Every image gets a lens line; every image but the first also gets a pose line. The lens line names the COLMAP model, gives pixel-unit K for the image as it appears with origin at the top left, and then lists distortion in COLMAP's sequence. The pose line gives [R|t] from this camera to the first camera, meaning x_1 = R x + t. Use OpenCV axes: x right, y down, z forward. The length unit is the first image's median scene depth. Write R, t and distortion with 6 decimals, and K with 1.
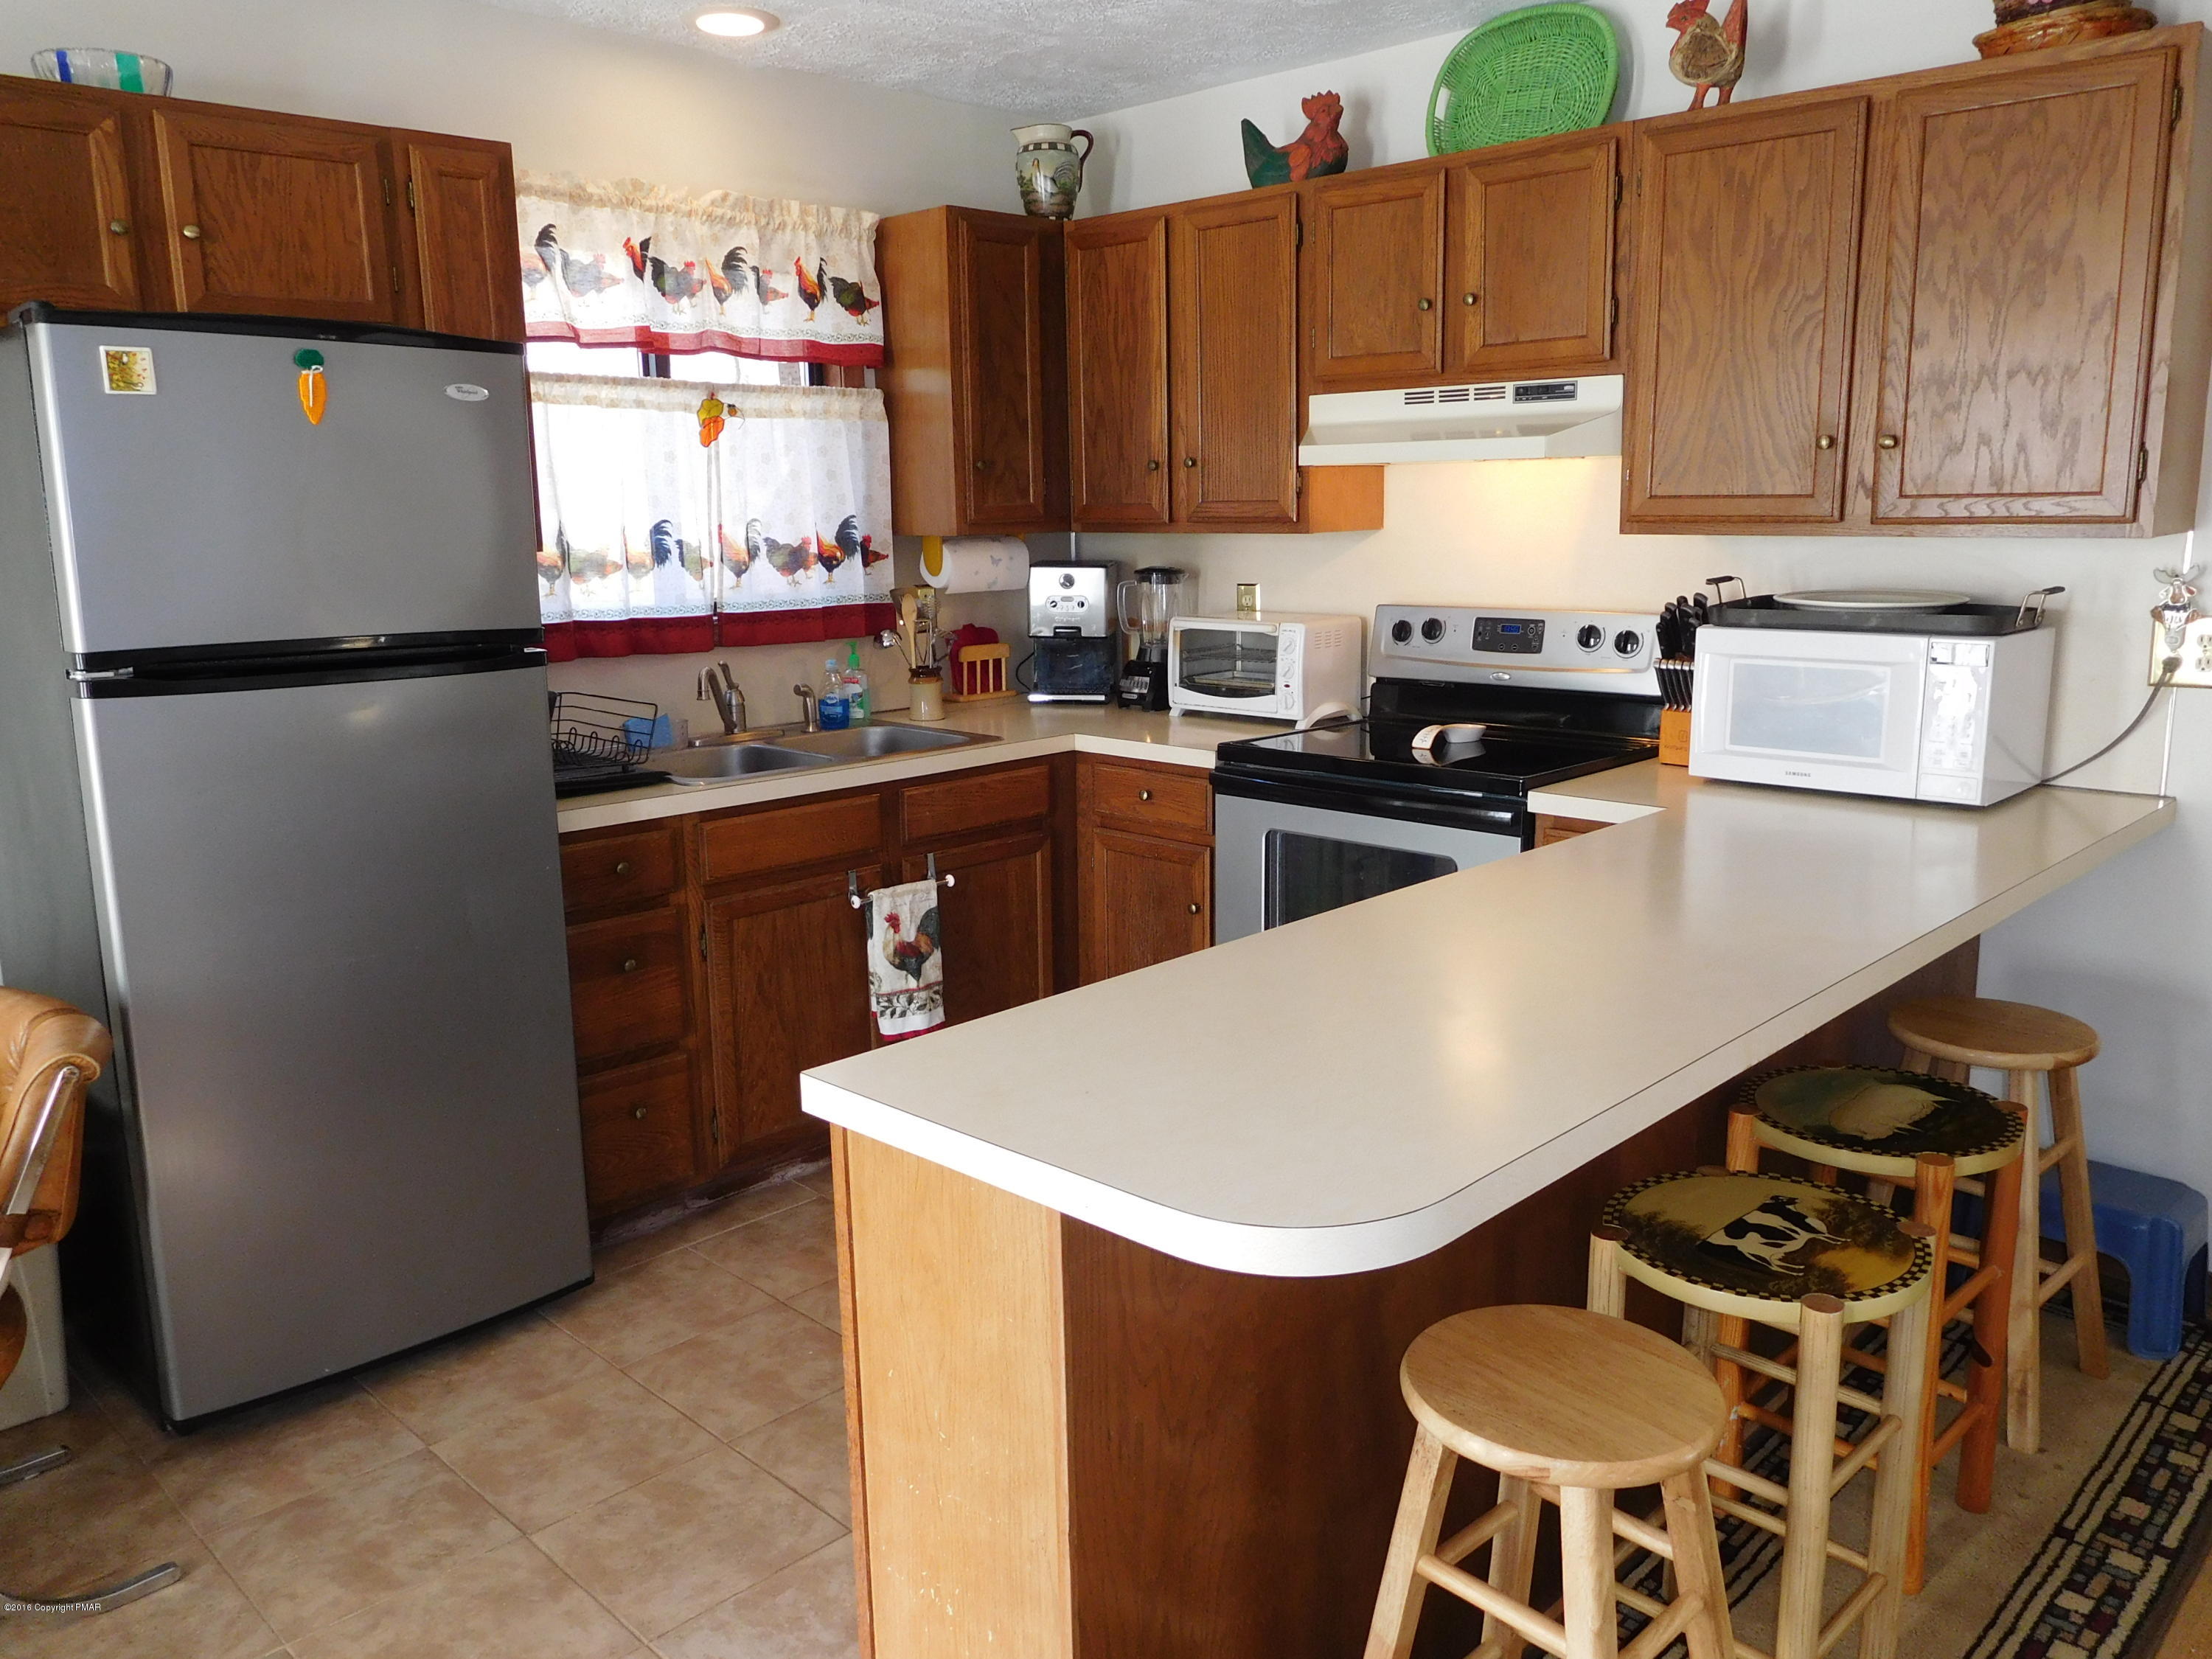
lens RADIAL K [[1649.8, 0, 1092.7], [0, 1649.8, 819.5], [0, 0, 1]] dist [-0.033049, 0.010957]
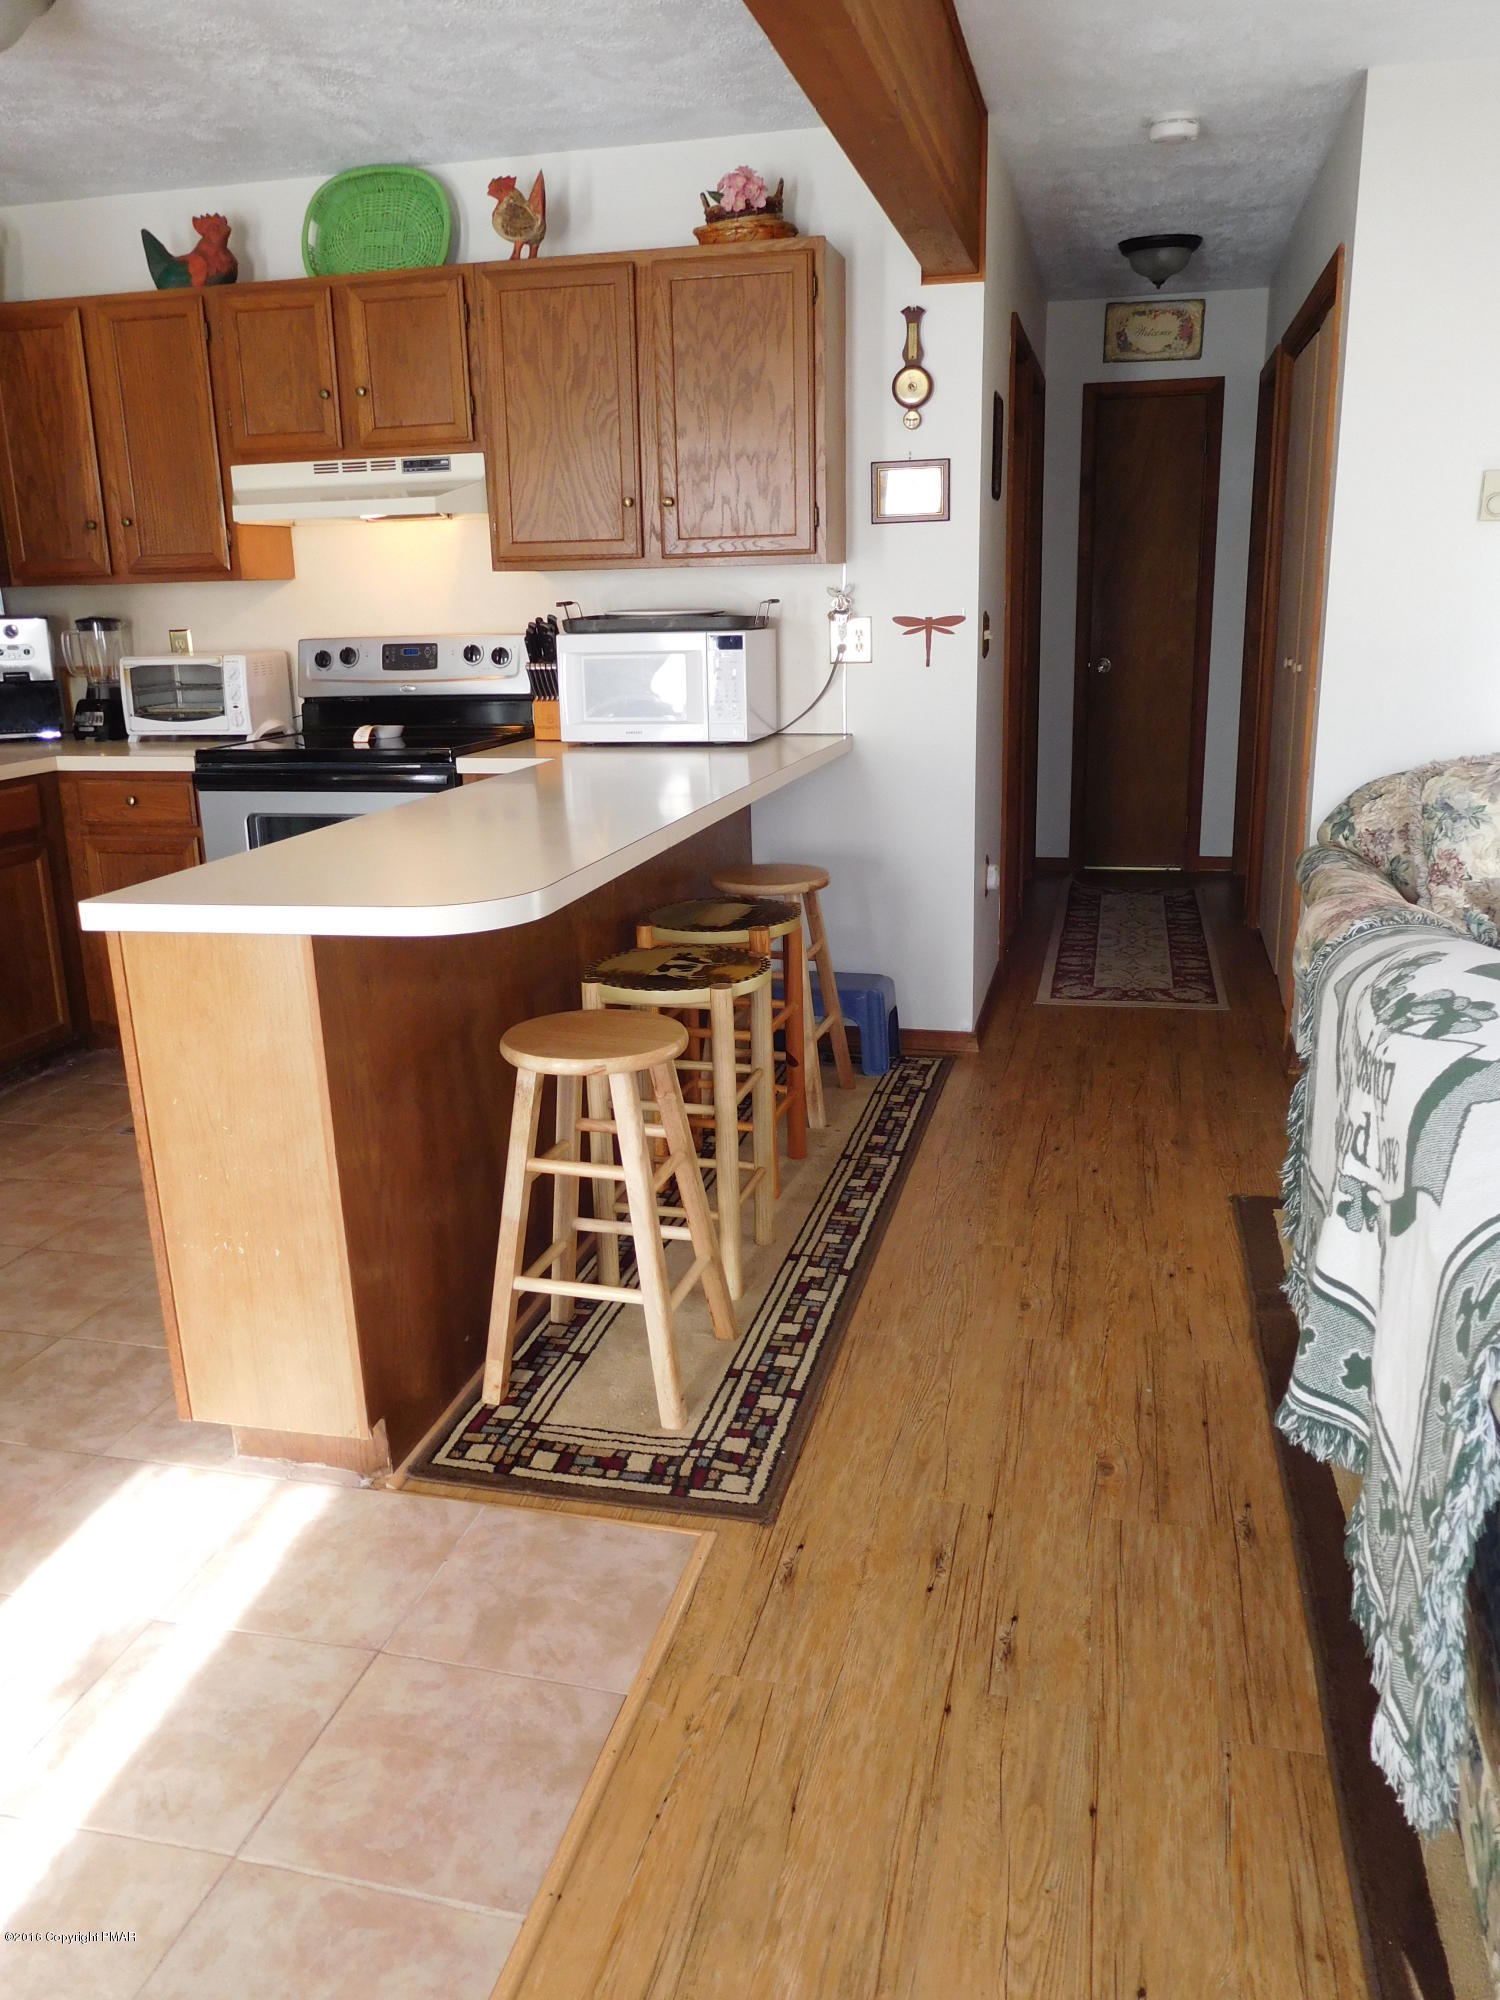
lens RADIAL K [[1491.7, 0, 759.4], [0, 1491.7, 998.6], [0, 0, 1]] dist [-0.033049, 0.010957]
pose [[0.854077, -0.137316, 0.501694, -0.171503], [0.104990, 0.990182, 0.092285, 0.094035], [-0.509440, -0.026146, 0.860109, -0.205117]]
